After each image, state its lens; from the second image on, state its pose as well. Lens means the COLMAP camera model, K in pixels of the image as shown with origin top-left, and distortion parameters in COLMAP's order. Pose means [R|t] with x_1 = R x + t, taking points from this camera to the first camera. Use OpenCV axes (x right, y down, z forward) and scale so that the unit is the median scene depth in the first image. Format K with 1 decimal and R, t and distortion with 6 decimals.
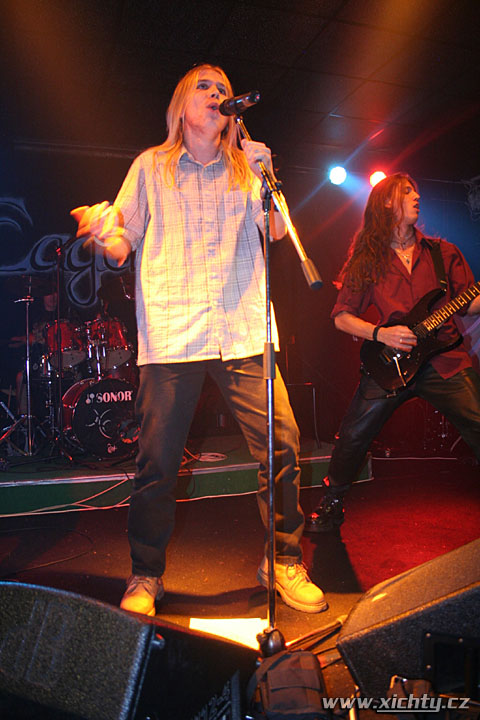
lens RADIAL K [[617.6, 0, 263.0], [0, 617.6, 358.7], [0, 0, 1]] dist [-0.134264, 0.005967]
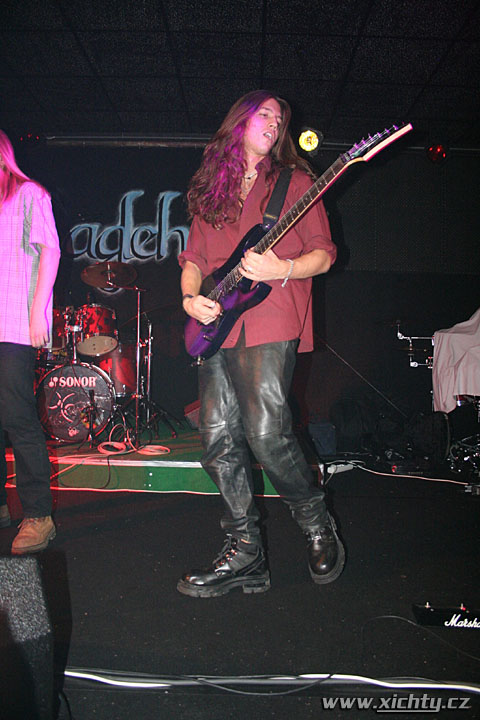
lens RADIAL K [[617.6, 0, 263.0], [0, 617.6, 358.7], [0, 0, 1]] dist [-0.134264, 0.005967]
pose [[0.937120, 0.052192, -0.345083, 0.392402], [-0.047217, 0.998624, 0.022813, -0.013764], [0.345799, -0.005084, 0.938295, 0.150432]]
